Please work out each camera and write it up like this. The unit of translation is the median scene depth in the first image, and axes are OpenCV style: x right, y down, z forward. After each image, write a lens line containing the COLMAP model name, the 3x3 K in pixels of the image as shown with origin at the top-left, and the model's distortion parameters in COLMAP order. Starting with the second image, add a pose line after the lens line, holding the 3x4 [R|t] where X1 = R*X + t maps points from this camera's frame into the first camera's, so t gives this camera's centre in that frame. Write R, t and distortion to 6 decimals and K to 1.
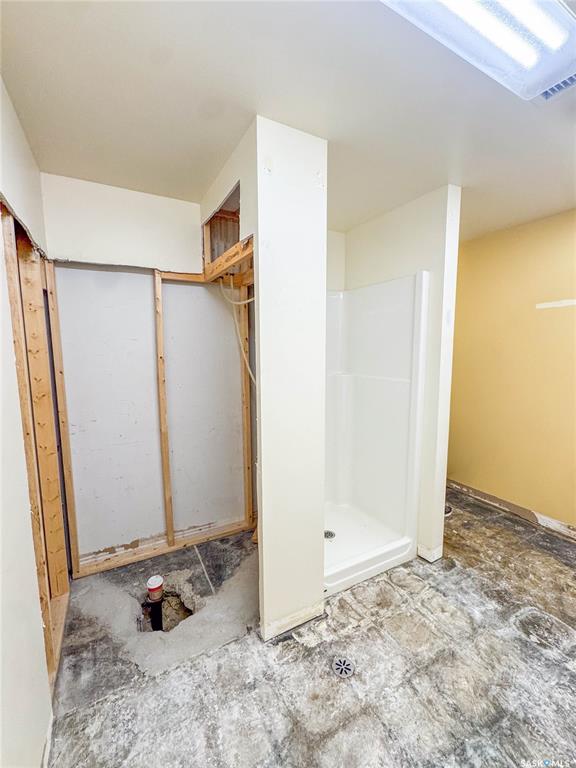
lens RADIAL K [[307.0, 0, 290.5], [0, 307.0, 385.2], [0, 0, 1]] dist [-0.002744, 0.000382]
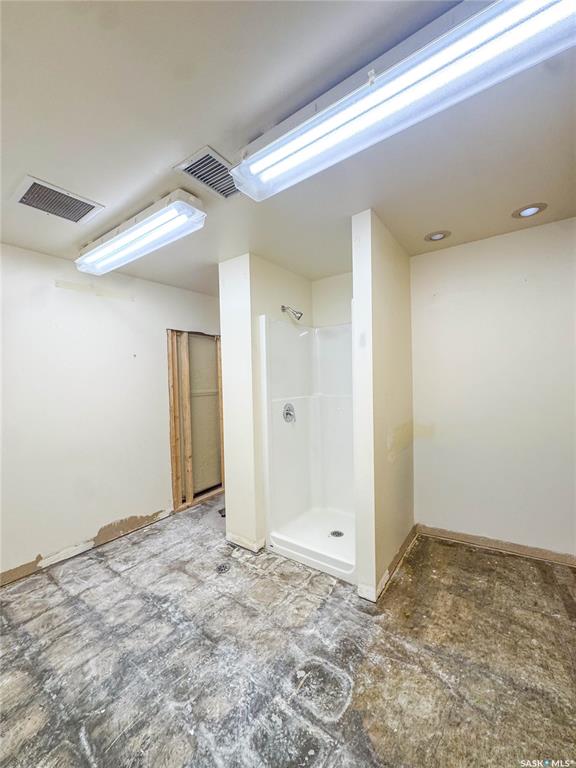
lens RADIAL K [[307.0, 0, 291.6], [0, 307.0, 383.6], [0, 0, 1]] dist [-0.002744, 0.000382]
pose [[0.446535, 0.011863, -0.894688, 1.625667], [-0.084549, 0.995997, -0.028992, -0.003622], [0.890763, 0.088590, 0.445751, 0.503546]]
